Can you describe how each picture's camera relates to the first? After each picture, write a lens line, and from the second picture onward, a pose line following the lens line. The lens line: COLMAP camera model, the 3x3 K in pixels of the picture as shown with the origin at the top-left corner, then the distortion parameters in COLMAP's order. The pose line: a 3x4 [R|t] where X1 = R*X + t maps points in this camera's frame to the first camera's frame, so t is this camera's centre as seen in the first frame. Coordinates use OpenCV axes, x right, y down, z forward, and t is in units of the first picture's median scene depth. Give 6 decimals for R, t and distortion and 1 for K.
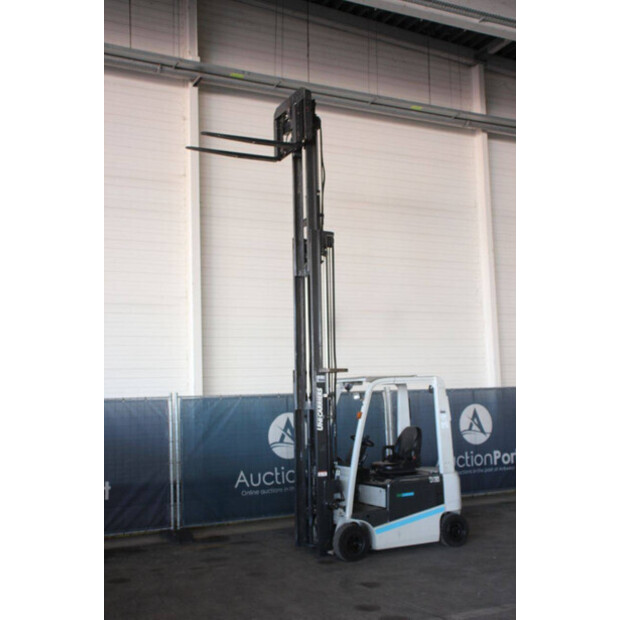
lens RADIAL K [[766.9, 0, 310.0], [0, 766.9, 310.0], [0, 0, 1]] dist [0.016630, 0.053736]
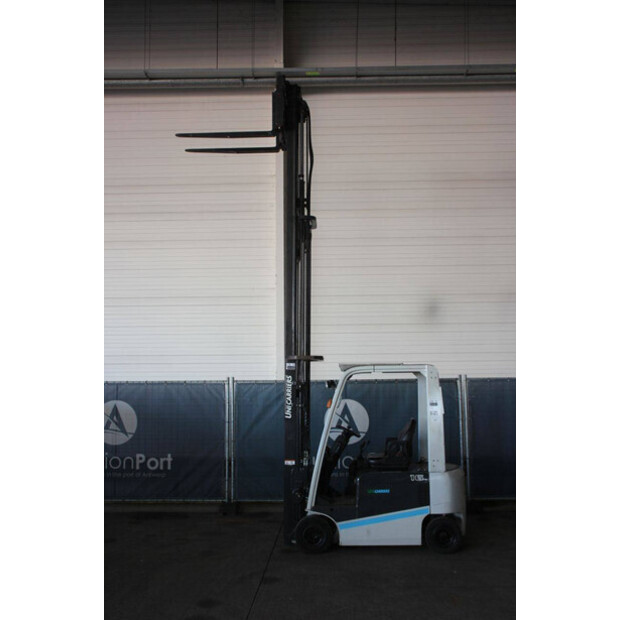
lens RADIAL K [[690.5, 0, 310.0], [0, 690.5, 310.0], [0, 0, 1]] dist [-0.087429, 0.292375]
pose [[0.877369, -0.028548, -0.478966, 0.399348], [0.035845, 0.999339, 0.006096, 0.011187], [0.478476, -0.022517, 0.877812, 0.204760]]
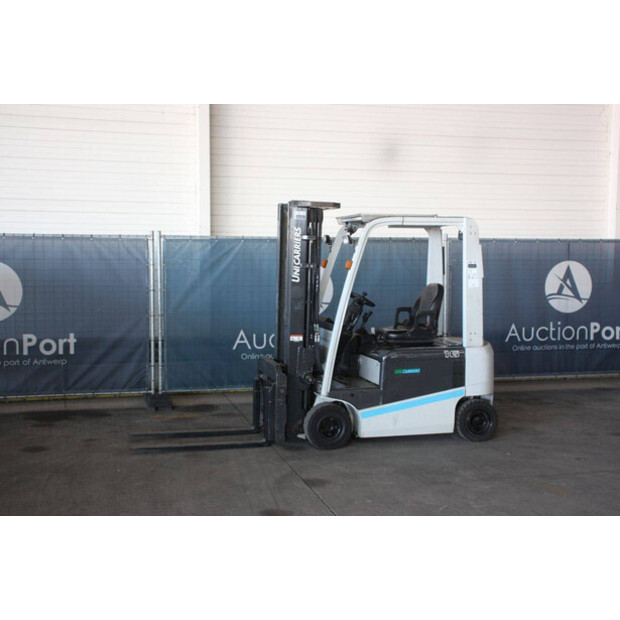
lens RADIAL K [[849.6, 0, 310.0], [0, 849.6, 310.0], [0, 0, 1]] dist [0.063206, 0.009862]
pose [[0.977057, 0.048779, -0.207317, 0.176187], [-0.010837, 0.983545, 0.180339, 0.026456], [0.212703, -0.173955, 0.961508, 0.158344]]
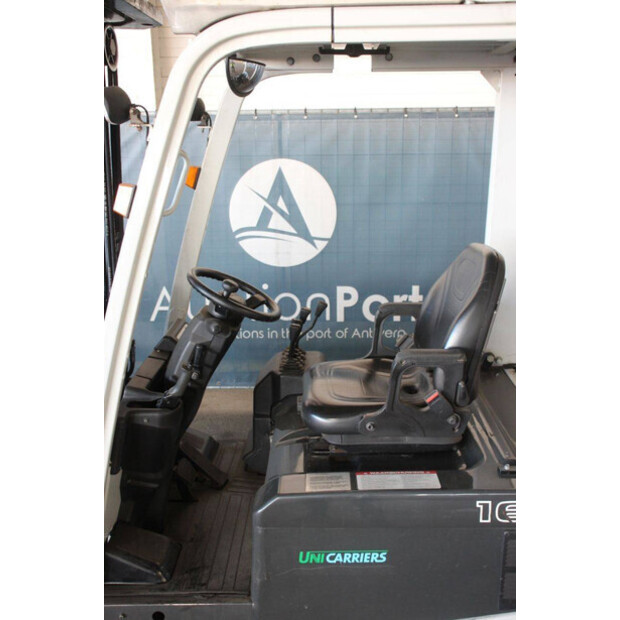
lens RADIAL K [[665.7, 0, 310.0], [0, 665.7, 310.0], [0, 0, 1]] dist [-0.052995, 0.022170]
pose [[0.885485, 0.140468, -0.442928, 0.167934], [0.035015, 0.930332, 0.365042, 0.087644], [0.463347, -0.338749, 0.818877, 0.752756]]
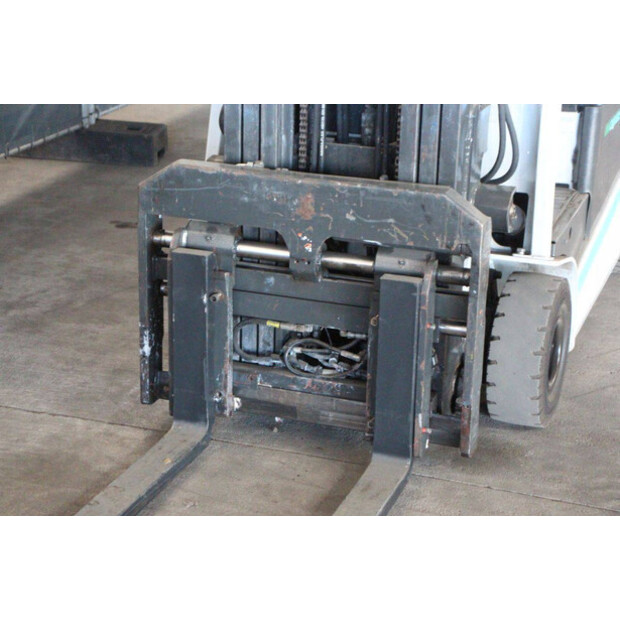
lens RADIAL K [[1471.4, 0, 310.0], [0, 1471.4, 310.0], [0, 0, 1]] dist [0.394369, 0.345668]
pose [[0.724769, -0.195028, 0.660813, -0.253121], [-0.112239, 0.912869, 0.392521, 0.098794], [-0.679788, -0.358656, 0.639729, 0.636387]]
